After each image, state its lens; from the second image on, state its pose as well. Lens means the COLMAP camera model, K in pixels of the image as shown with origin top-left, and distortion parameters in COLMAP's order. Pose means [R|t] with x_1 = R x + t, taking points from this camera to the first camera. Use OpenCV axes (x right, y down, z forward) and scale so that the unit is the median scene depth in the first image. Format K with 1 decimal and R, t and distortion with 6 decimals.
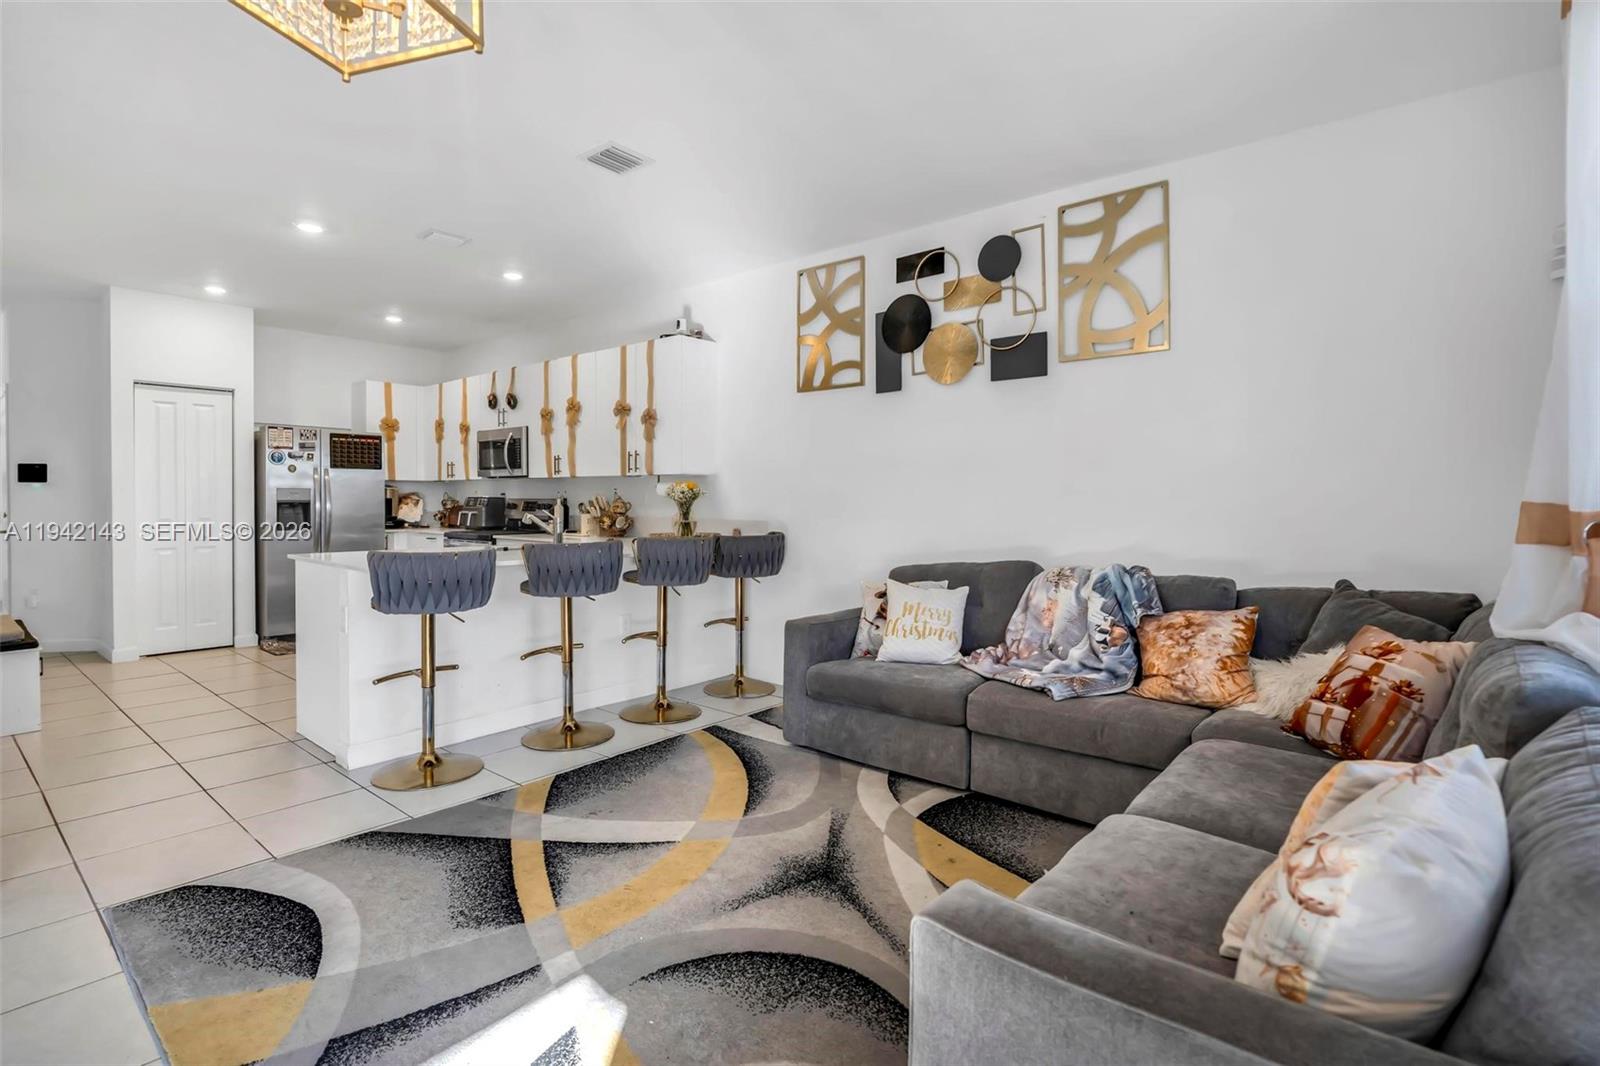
lens RADIAL K [[756.9, 0, 805.8], [0, 756.9, 528.5], [0, 0, 1]] dist [-0.015866, 0.000838]
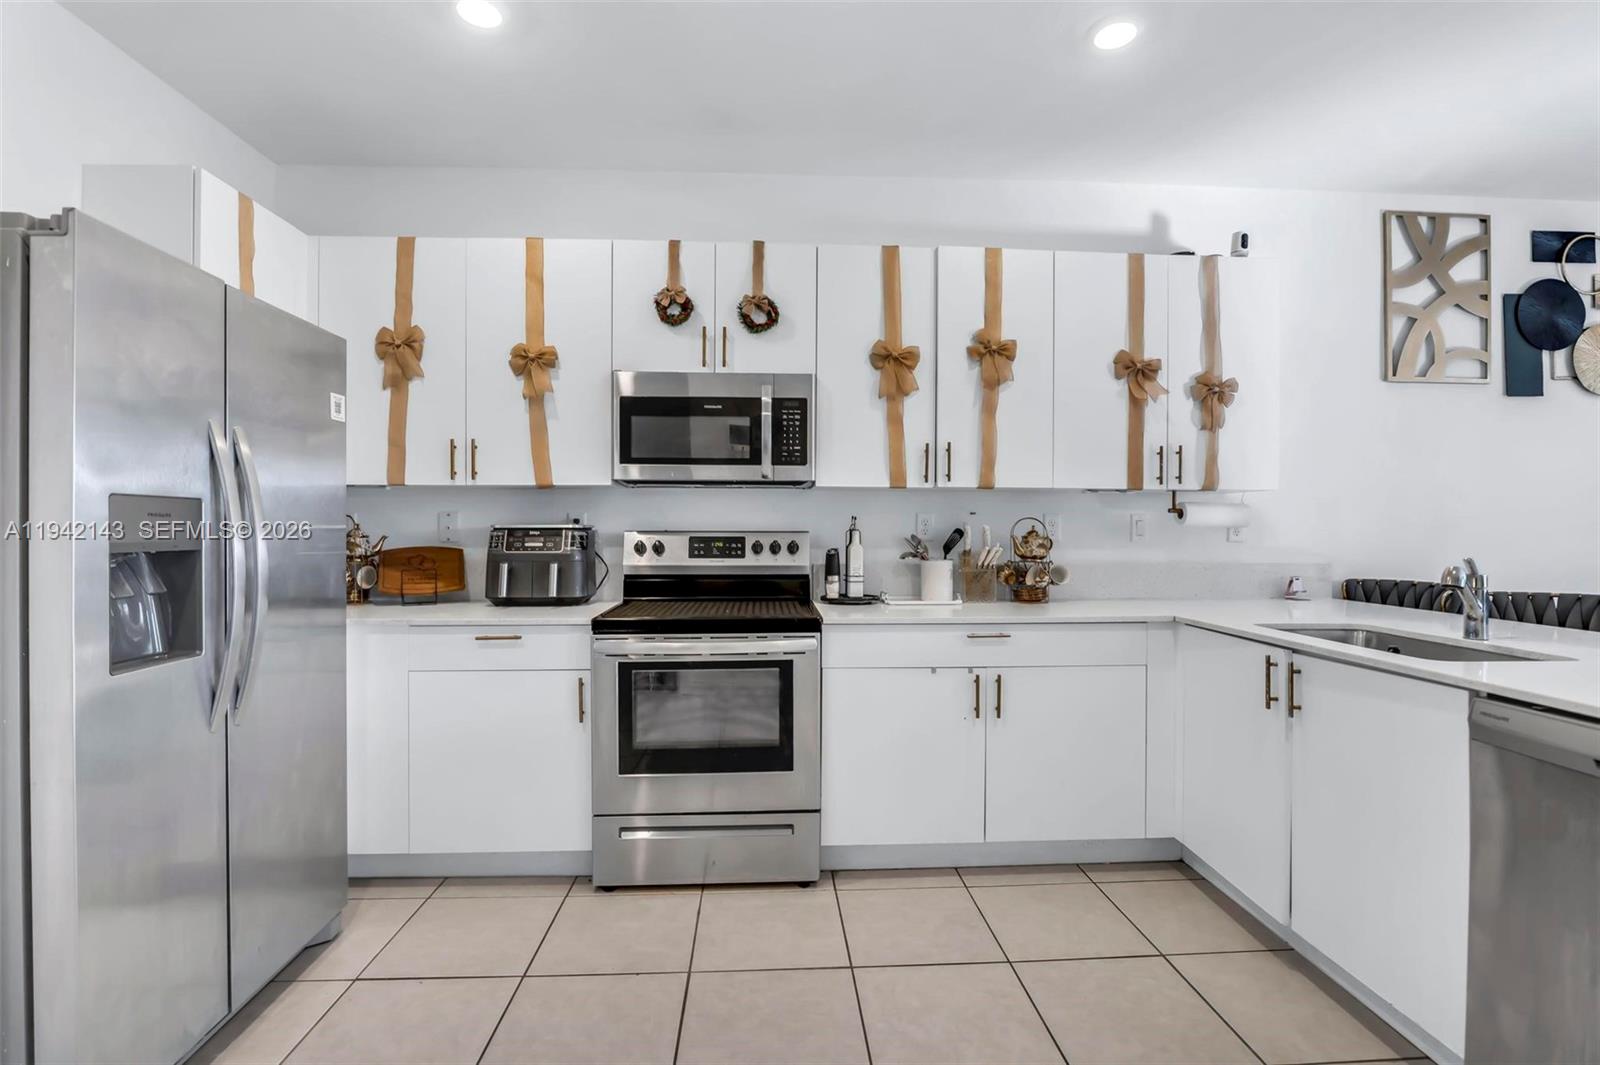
lens RADIAL K [[756.9, 0, 805.8], [0, 756.9, 528.0], [0, 0, 1]] dist [-0.015866, 0.000838]
pose [[0.736221, -0.002329, 0.676737, -1.182063], [0.024896, 0.999410, -0.023644, -0.052973], [-0.676283, 0.034255, 0.735845, 1.146362]]
